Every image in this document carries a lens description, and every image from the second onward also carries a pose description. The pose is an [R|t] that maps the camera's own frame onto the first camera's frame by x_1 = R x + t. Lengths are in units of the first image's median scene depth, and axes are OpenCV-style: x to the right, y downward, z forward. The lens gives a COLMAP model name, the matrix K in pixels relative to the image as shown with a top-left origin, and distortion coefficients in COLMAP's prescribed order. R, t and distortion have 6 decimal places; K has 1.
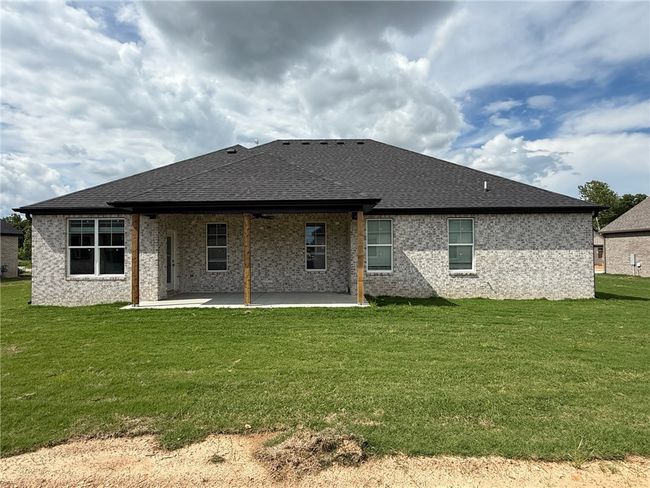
lens RADIAL K [[358.4, 0, 323.7], [0, 358.4, 246.3], [0, 0, 1]] dist [-0.013194, 0.005036]
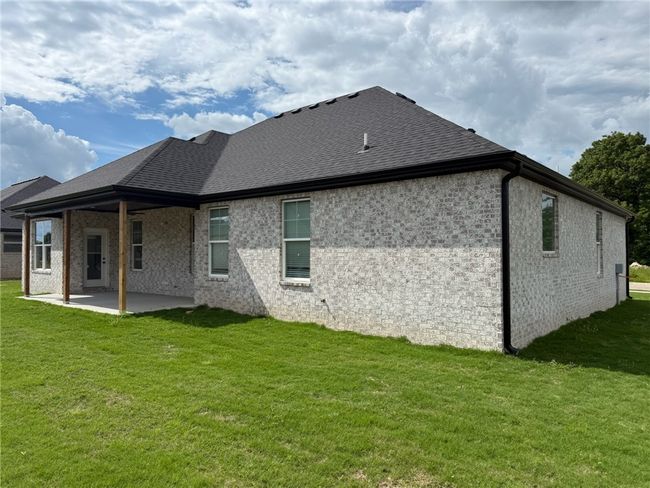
lens RADIAL K [[457.0, 0, 326.3], [0, 457.0, 242.4], [0, 0, 1]] dist [0.008865, -0.007165]
pose [[0.764915, -0.007993, -0.644081, 0.966445], [0.007755, 0.999965, -0.003200, 0.003580], [0.644084, -0.002547, 0.764950, 0.397787]]
